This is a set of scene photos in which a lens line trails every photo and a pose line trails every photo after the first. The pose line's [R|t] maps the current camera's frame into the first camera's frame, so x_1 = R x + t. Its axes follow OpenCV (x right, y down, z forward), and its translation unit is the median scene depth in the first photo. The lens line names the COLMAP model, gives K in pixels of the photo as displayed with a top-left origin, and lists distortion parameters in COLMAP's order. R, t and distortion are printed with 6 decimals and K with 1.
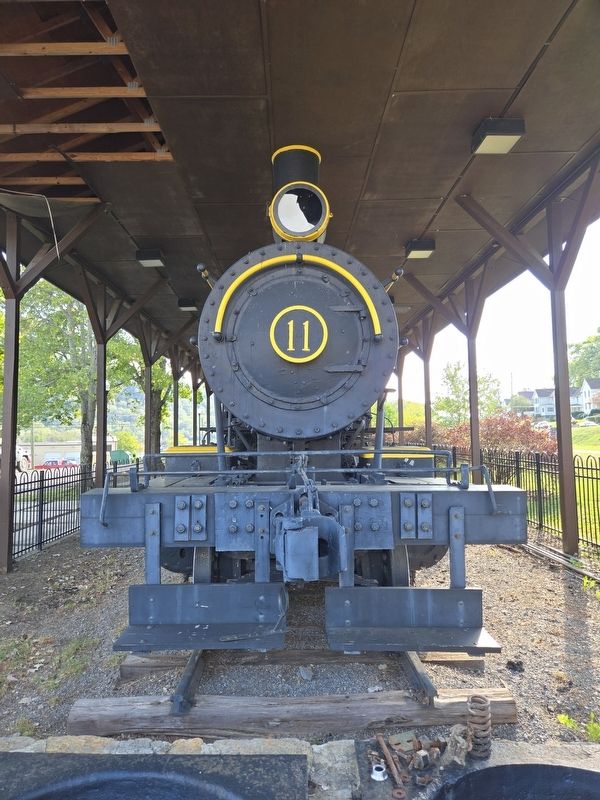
lens RADIAL K [[546.9, 0, 300.0], [0, 546.9, 400.0], [0, 0, 1]] dist [0.008938, 0.000397]
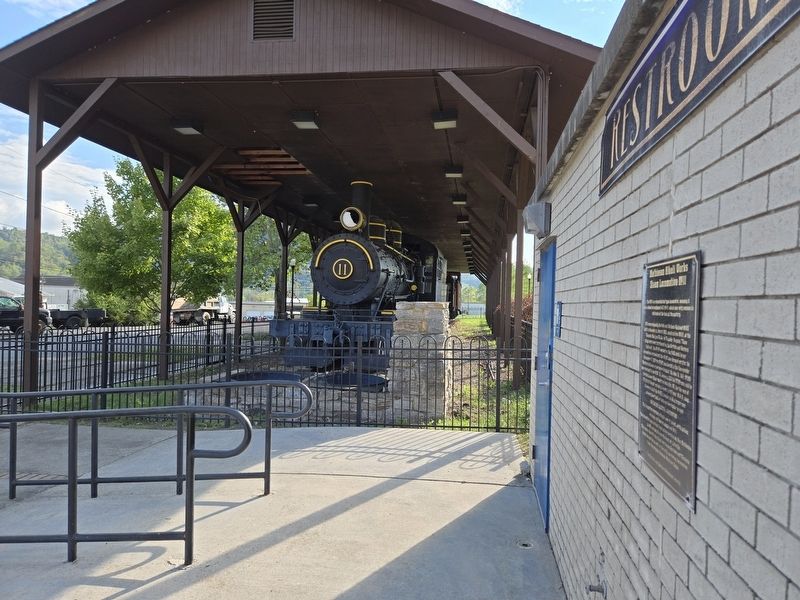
lens RADIAL K [[546.9, 0, 400.0], [0, 546.9, 300.0], [0, 0, 1]] dist [0.008938, 0.000397]
pose [[0.986582, 0.040674, -0.158117, 0.681292], [-0.031267, 0.997615, 0.061532, -0.128163], [0.160243, -0.055763, 0.985501, -1.617747]]
